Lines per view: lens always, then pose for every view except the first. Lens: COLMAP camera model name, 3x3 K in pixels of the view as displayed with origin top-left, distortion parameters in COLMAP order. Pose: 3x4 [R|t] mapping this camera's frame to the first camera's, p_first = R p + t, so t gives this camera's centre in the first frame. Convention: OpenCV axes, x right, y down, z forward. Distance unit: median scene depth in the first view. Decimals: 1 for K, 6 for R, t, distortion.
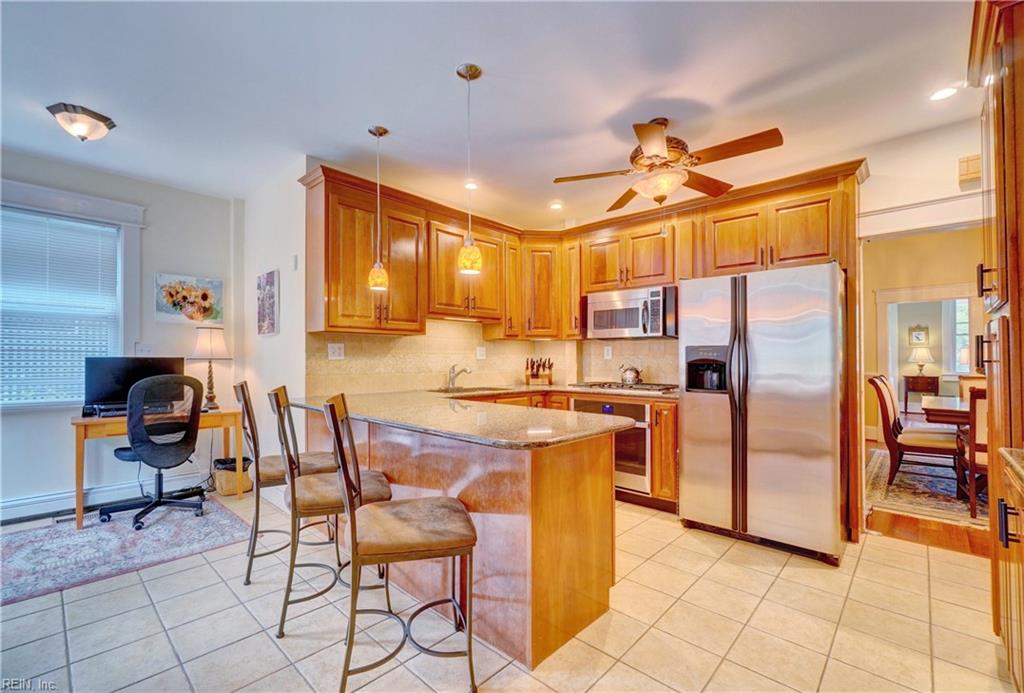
lens RADIAL K [[438.4, 0, 515.7], [0, 438.4, 355.2], [0, 0, 1]] dist [-0.001033, 0.001362]
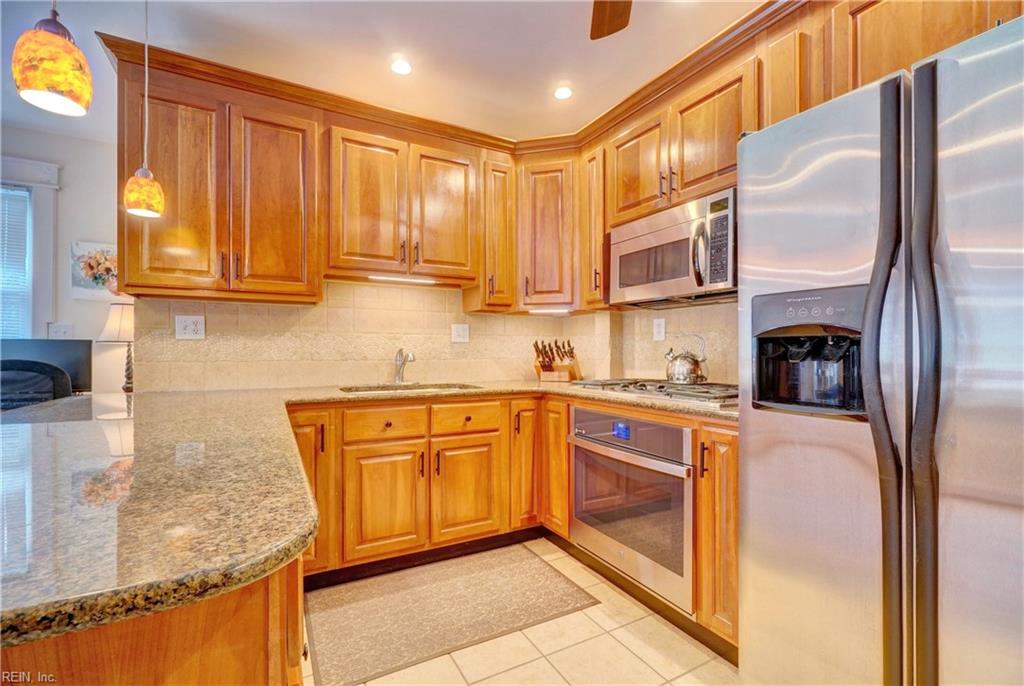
lens RADIAL K [[438.4, 0, 510.7], [0, 438.4, 349.4], [0, 0, 1]] dist [-0.001033, 0.001362]
pose [[0.945227, -0.002018, -0.326407, 0.258327], [0.002962, 0.999993, 0.002396, 0.022934], [0.326400, -0.003232, 0.945226, 0.454017]]
